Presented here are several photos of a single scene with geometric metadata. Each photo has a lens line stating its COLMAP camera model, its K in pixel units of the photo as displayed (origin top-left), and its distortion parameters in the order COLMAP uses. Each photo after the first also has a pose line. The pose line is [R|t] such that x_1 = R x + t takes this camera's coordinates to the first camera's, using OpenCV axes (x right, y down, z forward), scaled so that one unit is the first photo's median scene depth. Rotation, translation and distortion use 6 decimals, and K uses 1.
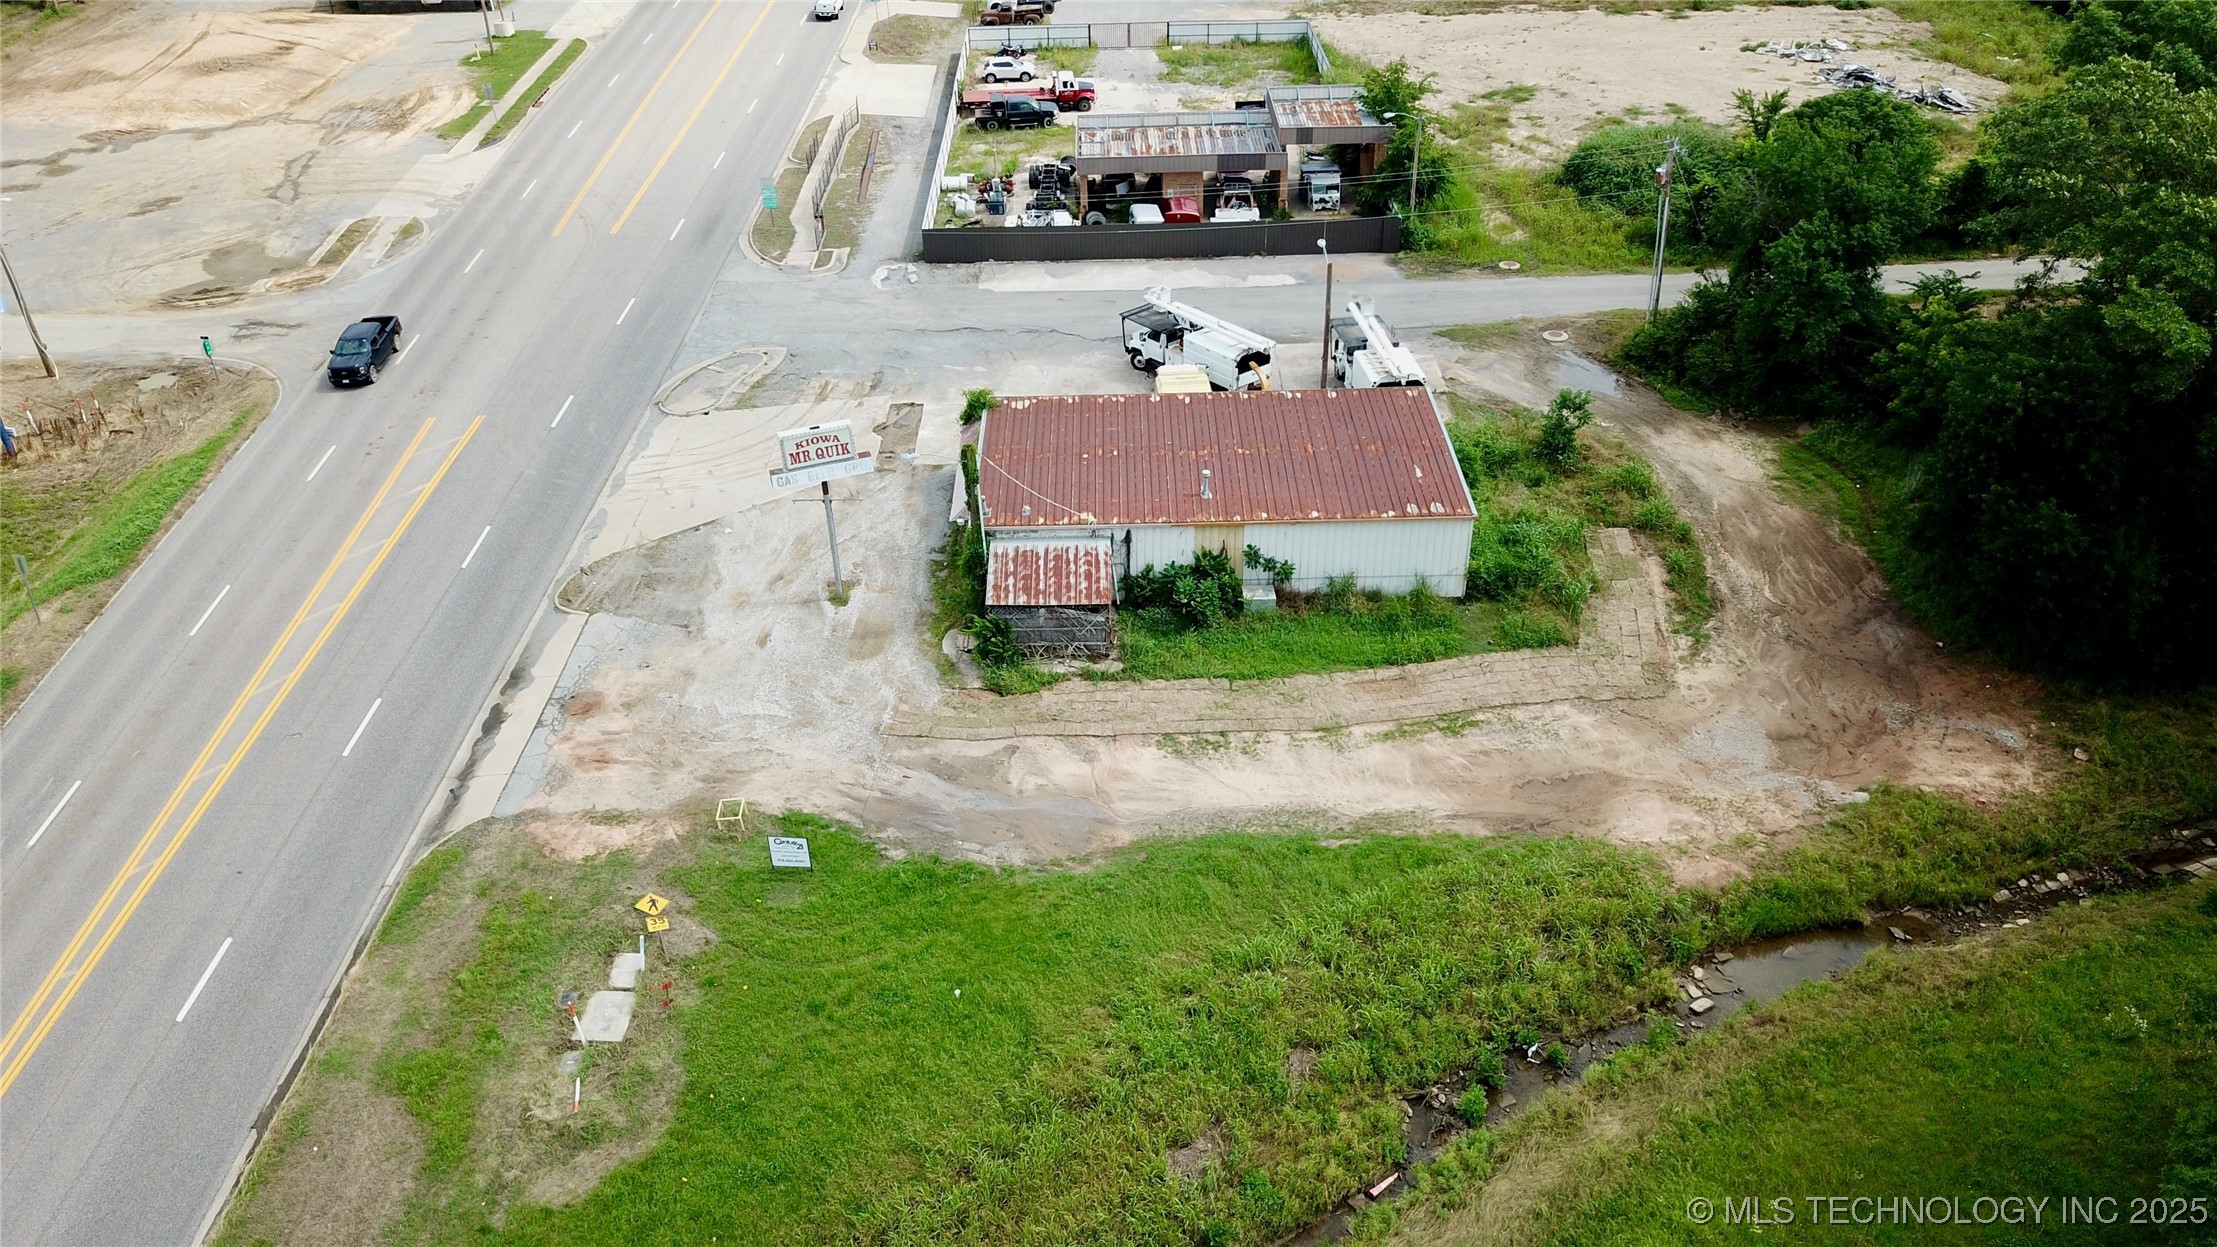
lens RADIAL K [[1714.7, 0, 1097.8], [0, 1714.7, 637.8], [0, 0, 1]] dist [-0.003876, 0.005842]
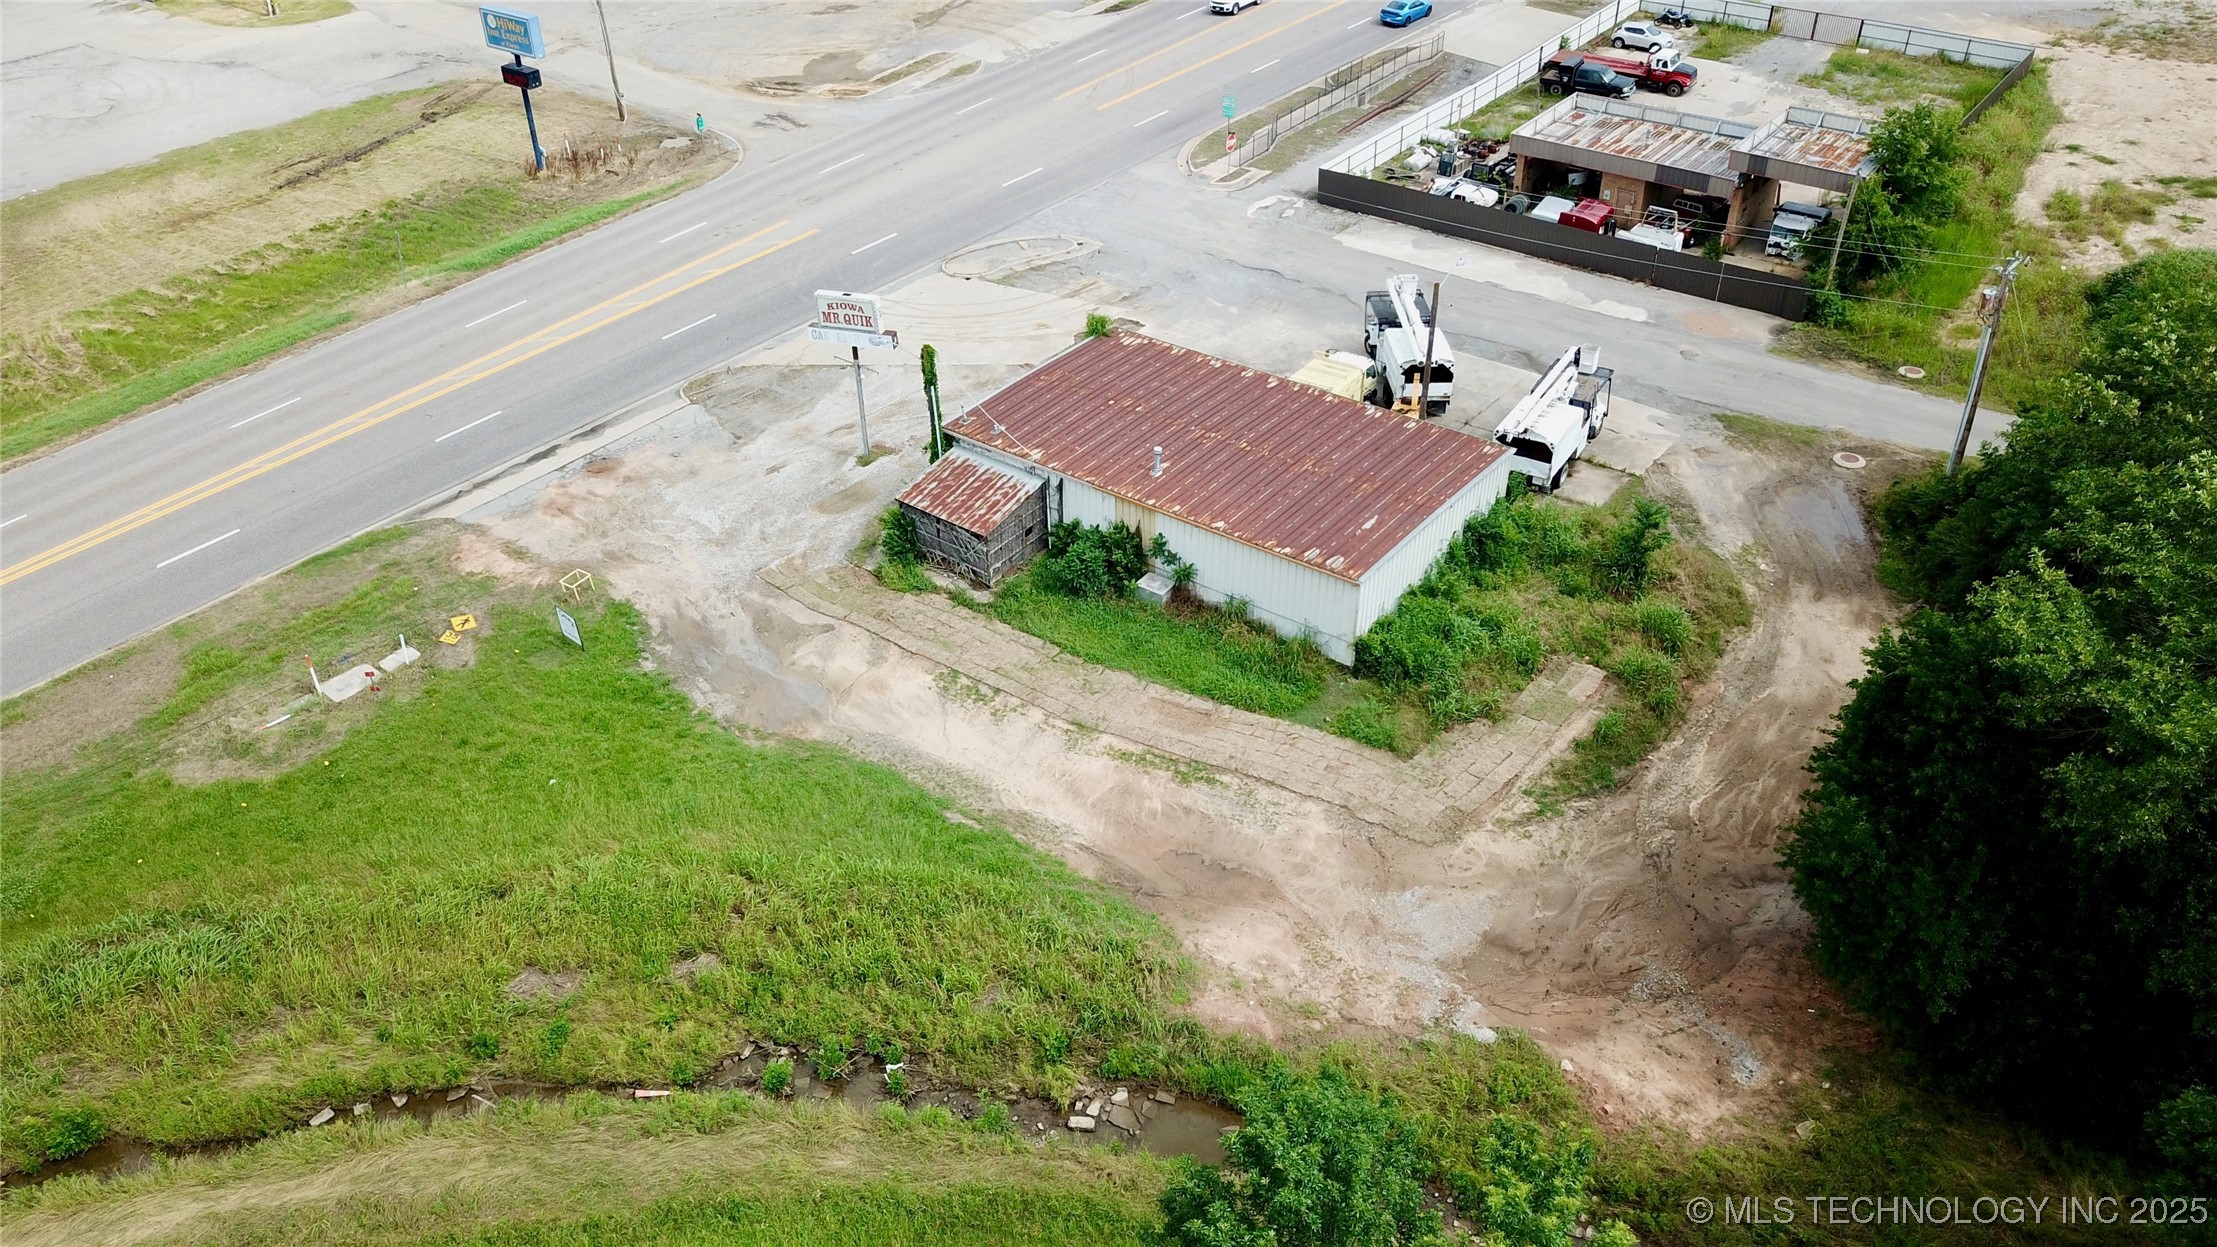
lens RADIAL K [[1716.2, 0, 1098.3], [0, 1716.2, 625.5], [0, 0, 1]] dist [-0.001213, 0.001737]
pose [[0.795971, 0.355663, -0.489830, 0.520722], [-0.334962, 0.932799, 0.132989, -0.115255], [0.504212, 0.058219, 0.861615, 0.145620]]
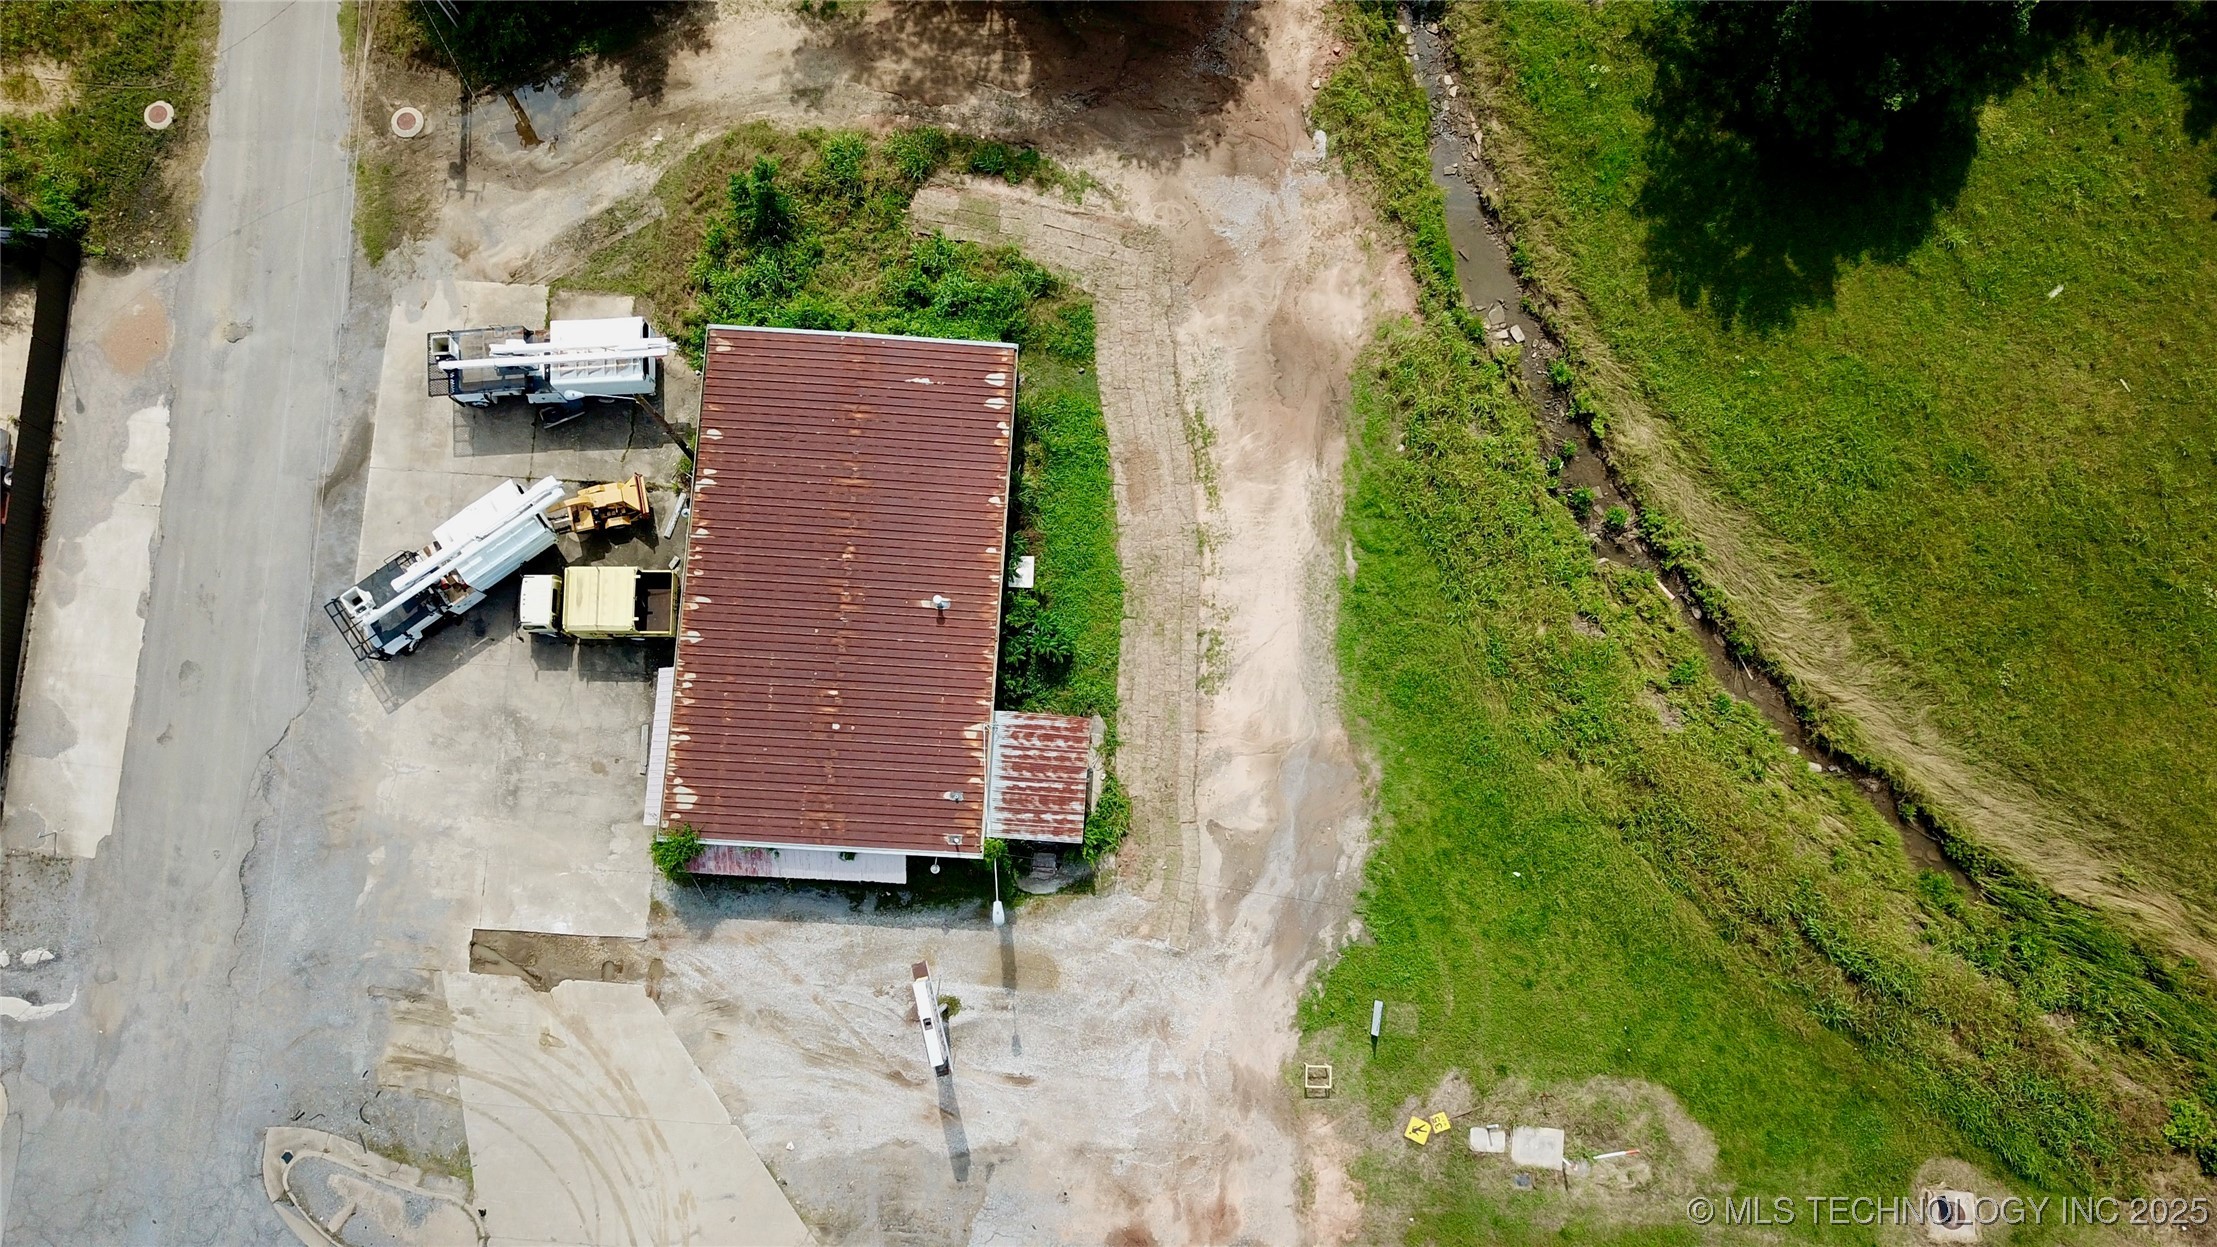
lens RADIAL K [[1714.7, 0, 1097.8], [0, 1714.7, 637.8], [0, 0, 1]] dist [-0.003876, 0.005842]
pose [[0.057694, -0.982688, 0.176055, -0.110793], [0.536535, 0.179237, 0.824624, -0.777640], [-0.841903, 0.046883, 0.537588, 0.402760]]
